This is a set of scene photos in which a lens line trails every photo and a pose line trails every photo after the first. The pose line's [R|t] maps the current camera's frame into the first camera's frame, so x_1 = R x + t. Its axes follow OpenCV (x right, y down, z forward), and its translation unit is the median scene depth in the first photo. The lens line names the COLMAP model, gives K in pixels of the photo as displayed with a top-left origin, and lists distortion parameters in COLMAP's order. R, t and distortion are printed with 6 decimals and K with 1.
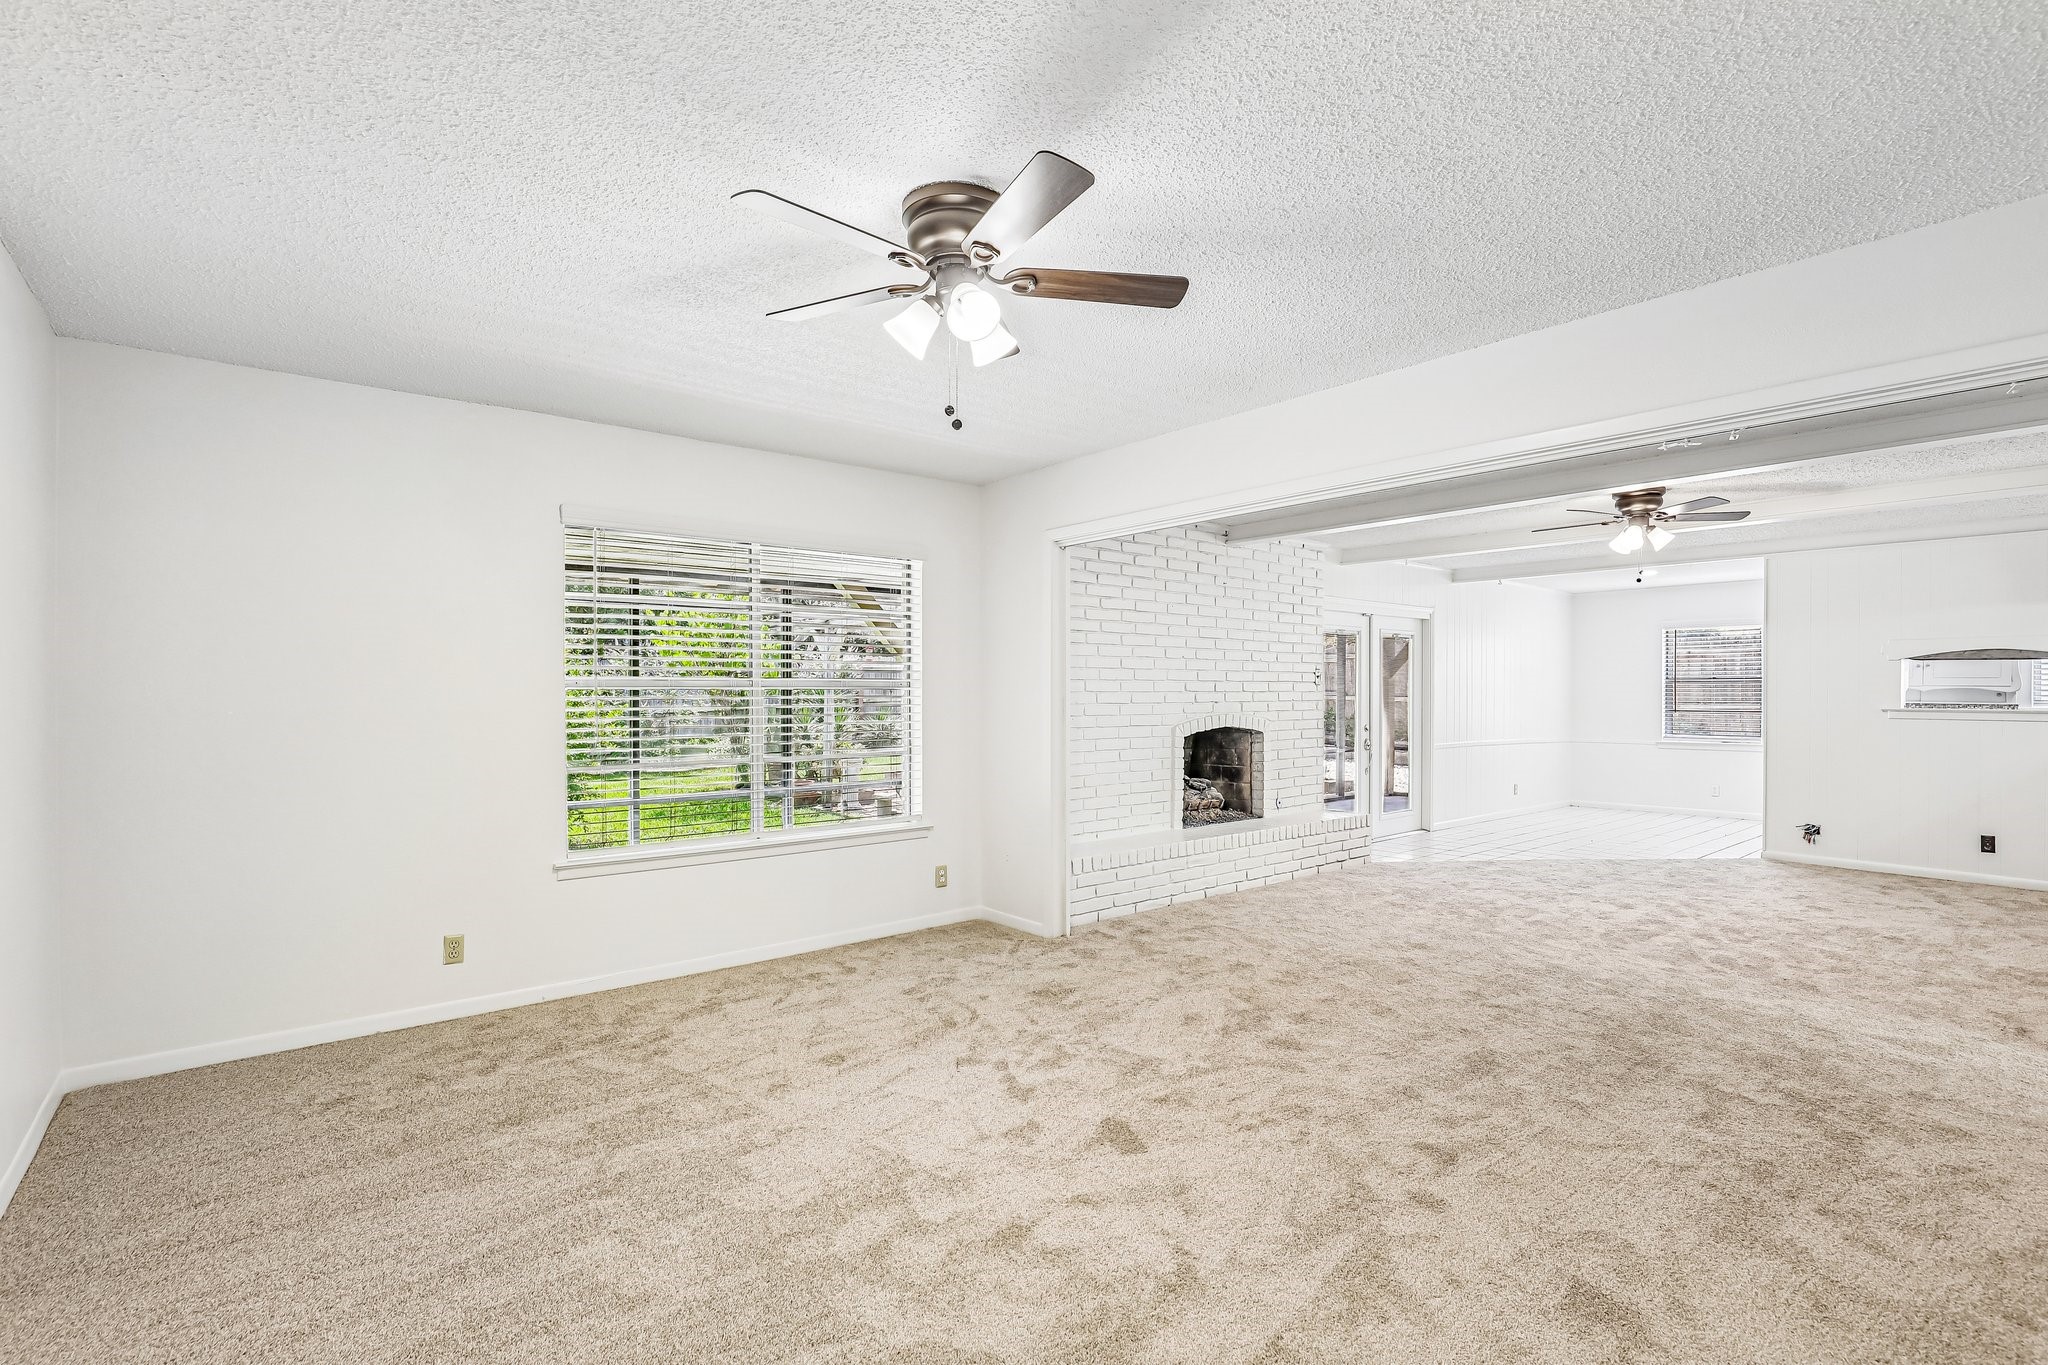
lens RADIAL K [[944.3, 0, 1022.7], [0, 944.3, 686.3], [0, 0, 1]] dist [-0.025197, 0.000787]
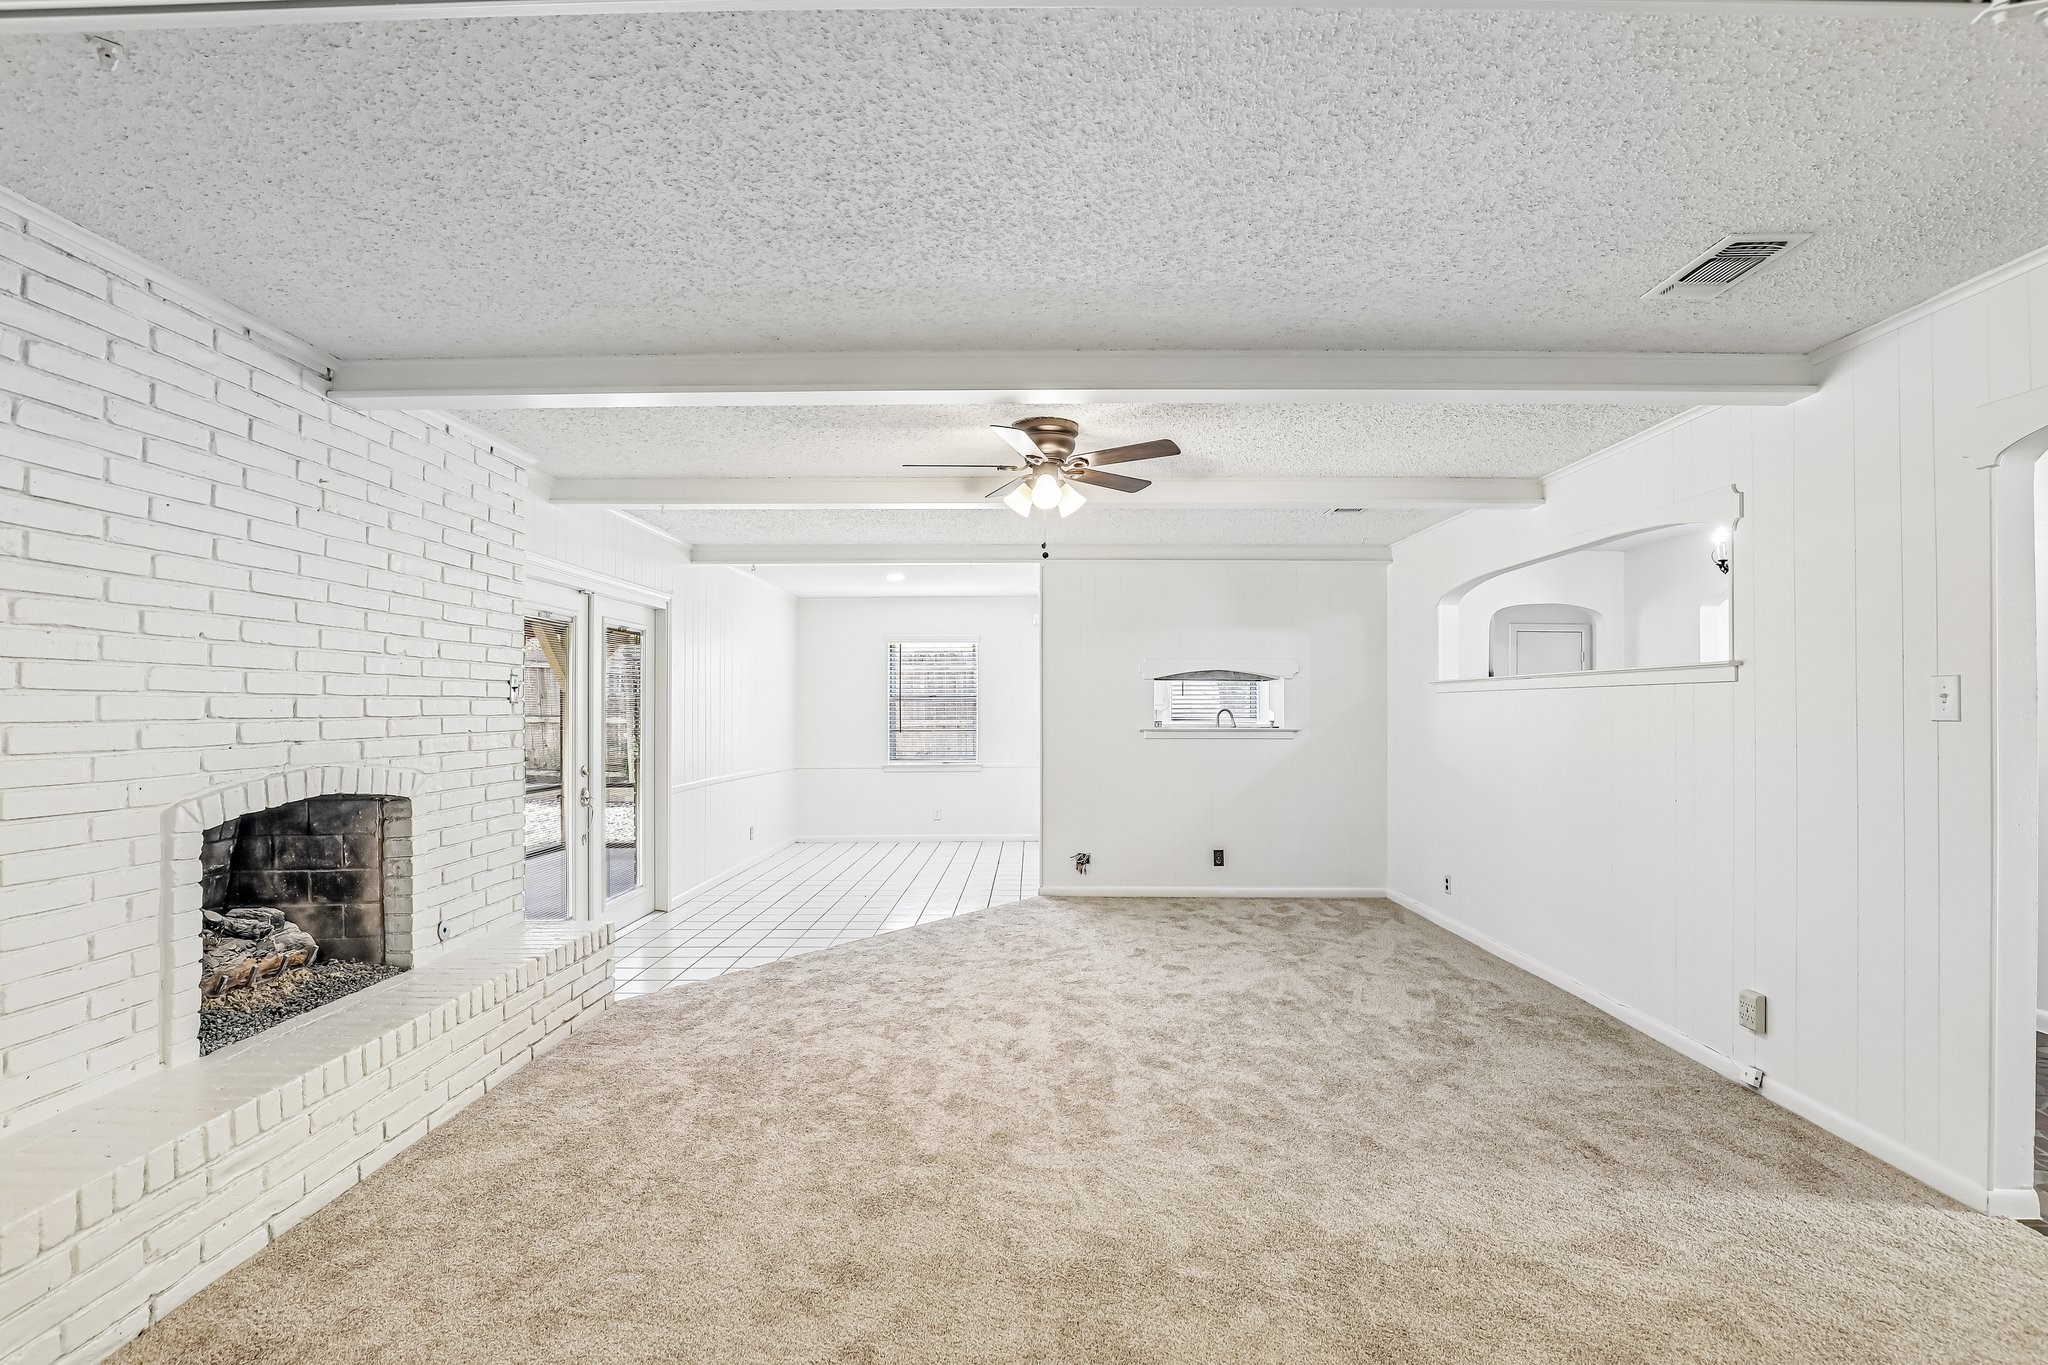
lens RADIAL K [[944.3, 0, 1021.1], [0, 944.3, 698.3], [0, 0, 1]] dist [-0.025197, 0.000787]
pose [[0.646663, 0.004630, 0.762762, 0.086431], [-0.000830, 0.999985, -0.005367, -0.001572], [-0.762776, 0.002838, 0.646657, 0.432384]]
